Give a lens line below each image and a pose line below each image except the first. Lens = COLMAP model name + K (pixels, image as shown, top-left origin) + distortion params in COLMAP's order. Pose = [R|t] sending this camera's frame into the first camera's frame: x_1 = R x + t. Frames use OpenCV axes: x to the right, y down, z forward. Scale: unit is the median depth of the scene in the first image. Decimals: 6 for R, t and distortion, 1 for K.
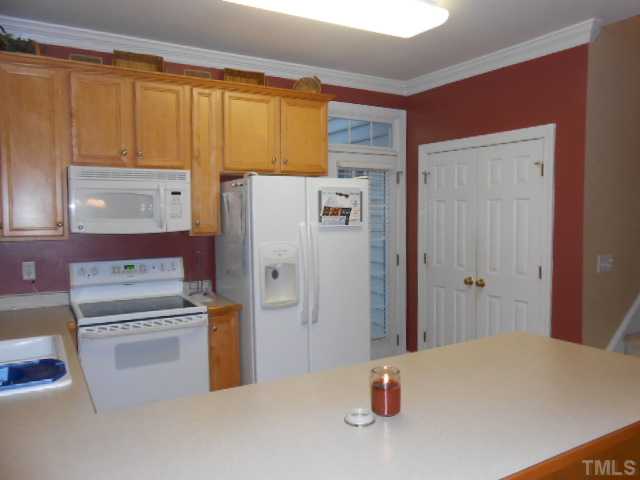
lens RADIAL K [[495.1, 0, 320.0], [0, 495.1, 240.0], [0, 0, 1]] dist [-0.026679, 0.015756]
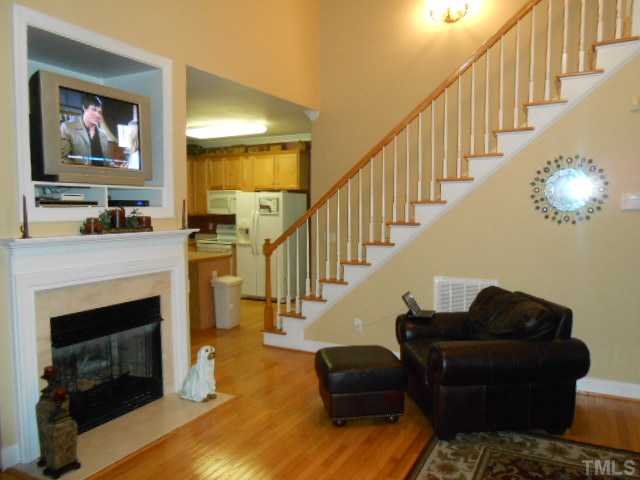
lens RADIAL K [[495.1, 0, 320.0], [0, 495.1, 240.0], [0, 0, 1]] dist [-0.026679, 0.015756]
pose [[0.519290, 0.067788, -0.851906, 2.123694], [-0.054706, 0.997441, 0.046022, -0.024980], [0.852846, 0.022706, 0.521669, 0.031128]]
